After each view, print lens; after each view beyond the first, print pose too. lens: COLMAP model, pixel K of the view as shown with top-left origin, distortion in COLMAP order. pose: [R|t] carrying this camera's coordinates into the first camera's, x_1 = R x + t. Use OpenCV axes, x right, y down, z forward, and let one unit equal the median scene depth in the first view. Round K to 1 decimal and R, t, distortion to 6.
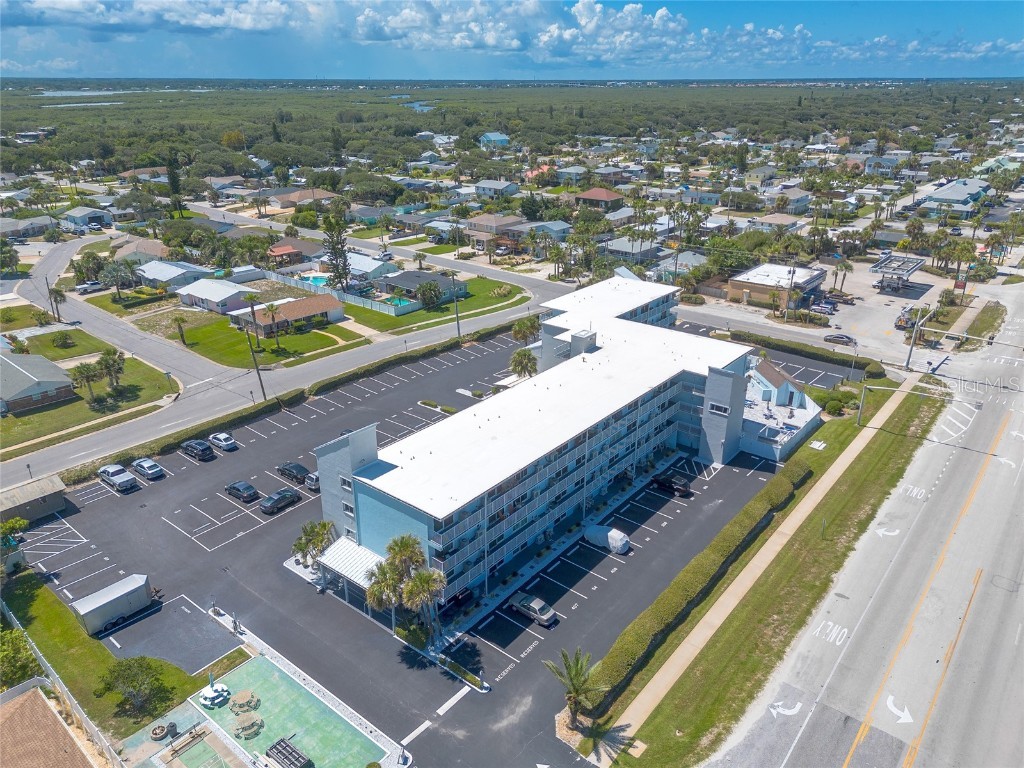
lens RADIAL K [[721.8, 0, 517.6], [0, 721.8, 389.1], [0, 0, 1]] dist [0.087477, -0.096156]
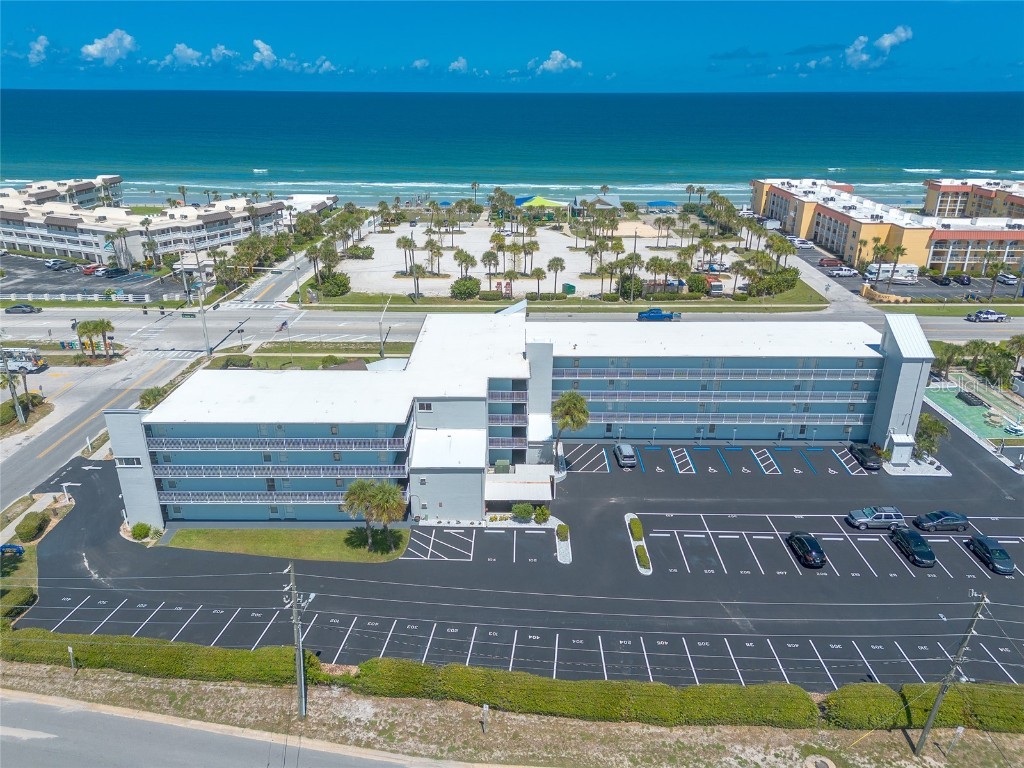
lens RADIAL K [[726.7, 0, 509.9], [0, 726.7, 383.9], [0, 0, 1]] dist [0.059694, -0.054637]
pose [[-0.622854, -0.293088, 0.725364, -0.435837], [0.302335, 0.764968, 0.568699, -0.451450], [-0.721558, 0.573519, -0.387852, 1.188448]]
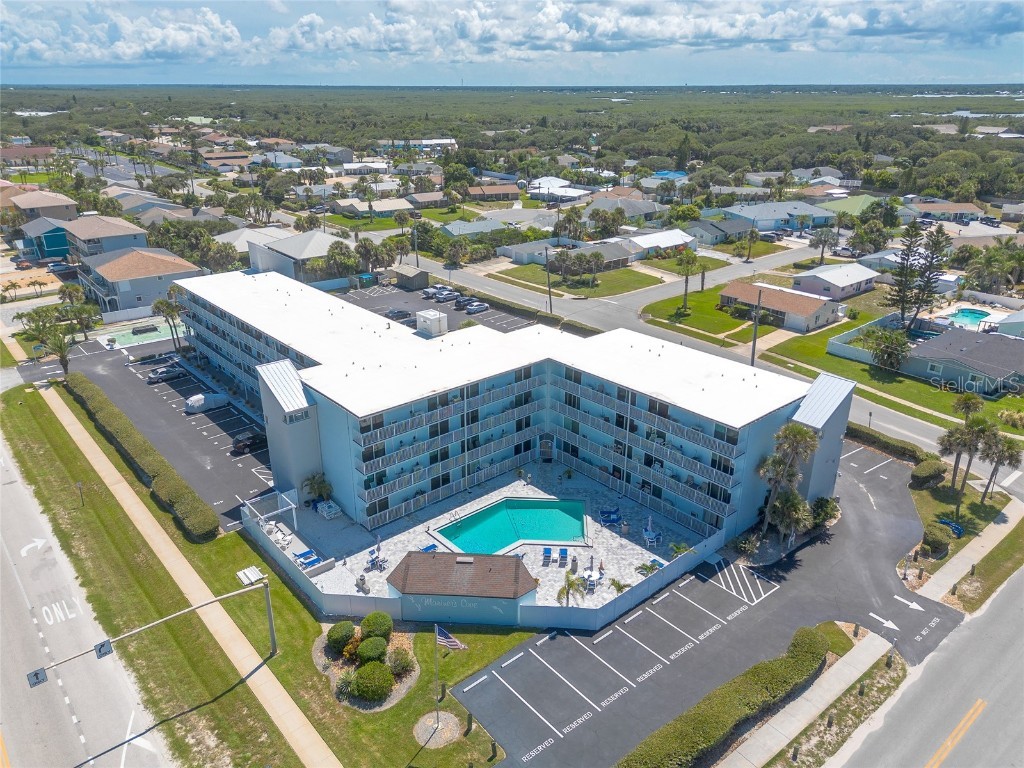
lens RADIAL K [[726.7, 0, 509.9], [0, 726.7, 383.9], [0, 0, 1]] dist [0.059694, -0.054637]
pose [[-0.176090, 0.371925, -0.911408, 0.745420], [-0.386546, 0.825378, 0.411502, -0.335312], [0.905304, 0.424762, -0.001575, 0.963439]]
